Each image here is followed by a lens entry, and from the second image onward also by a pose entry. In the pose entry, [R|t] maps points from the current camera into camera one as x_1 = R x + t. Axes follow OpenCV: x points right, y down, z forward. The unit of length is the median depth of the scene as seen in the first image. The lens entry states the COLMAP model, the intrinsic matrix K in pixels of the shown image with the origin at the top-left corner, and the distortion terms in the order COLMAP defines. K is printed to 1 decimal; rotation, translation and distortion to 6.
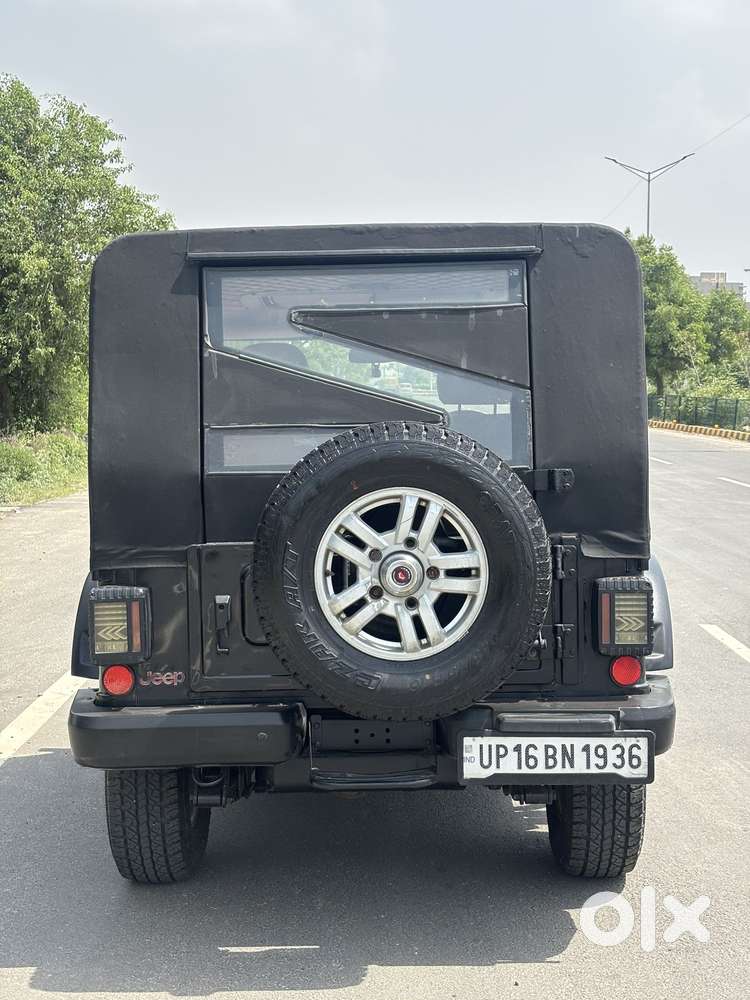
lens RADIAL K [[1502.5, 0, 375.0], [0, 1502.5, 500.0], [0, 0, 1]] dist [0.253337, -0.948372]
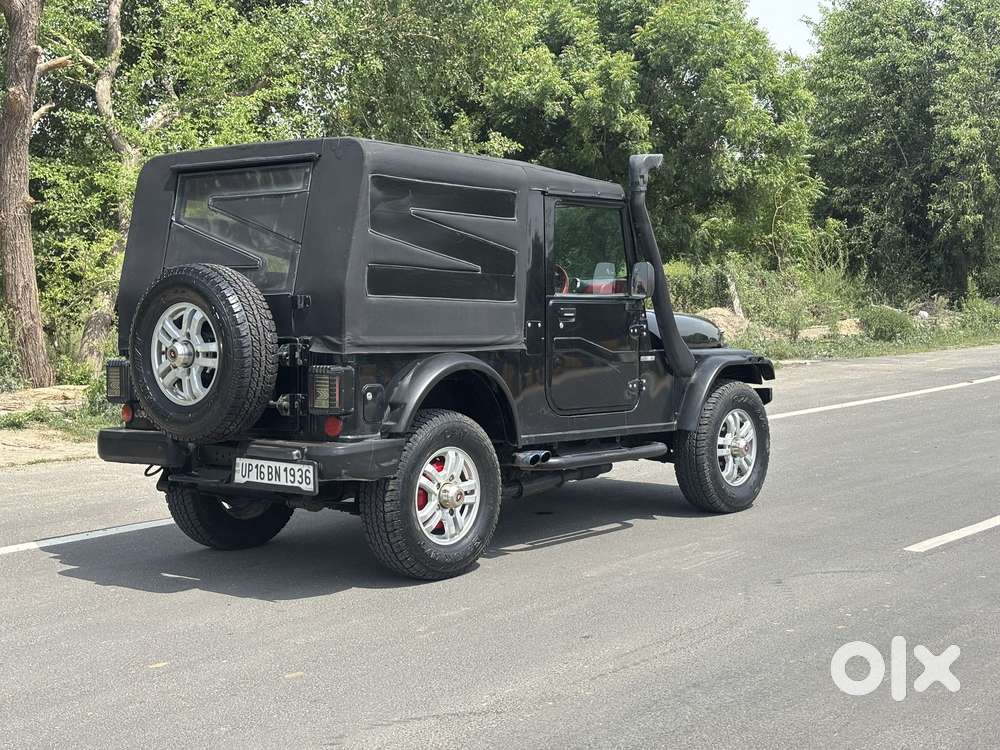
lens RADIAL K [[1502.5, 0, 500.0], [0, 1502.5, 375.0], [0, 0, 1]] dist [0.253337, -0.948372]
pose [[0.774133, 0.043133, -0.631551, 1.310044], [-0.040780, 0.999002, 0.018242, 0.026121], [0.631708, 0.011633, 0.775119, -0.089334]]
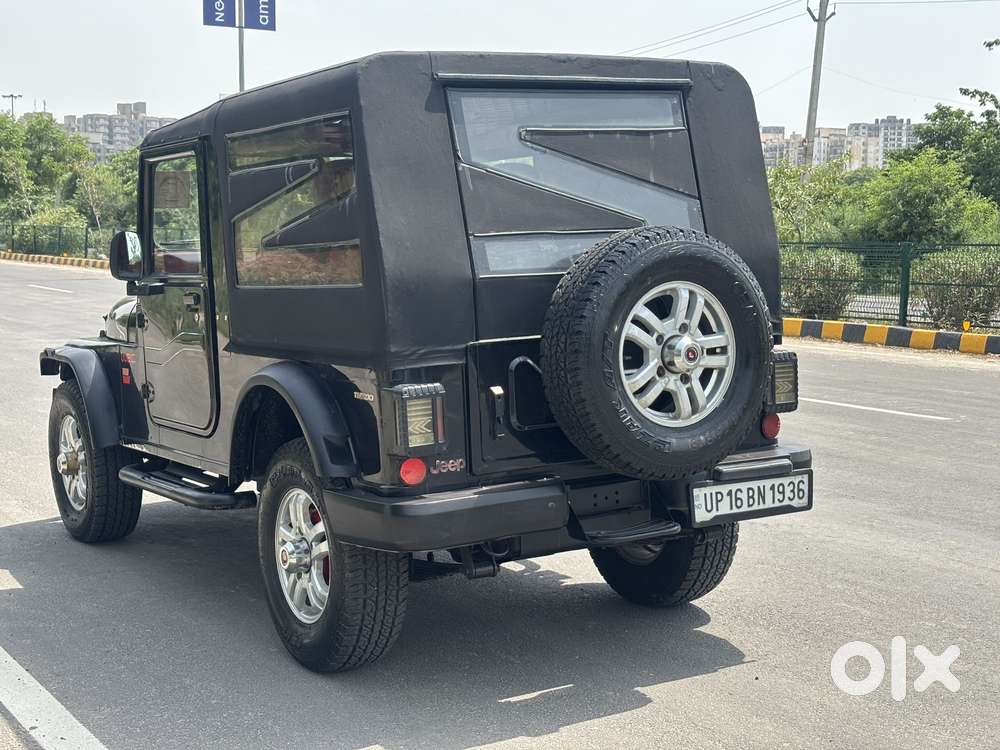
lens RADIAL K [[1502.5, 0, 500.0], [0, 1502.5, 375.0], [0, 0, 1]] dist [0.253337, -0.948372]
pose [[0.850656, -0.061803, 0.522077, -0.695959], [0.046403, 0.998017, 0.042536, 0.007885], [-0.523671, -0.011958, 0.851837, 0.056164]]
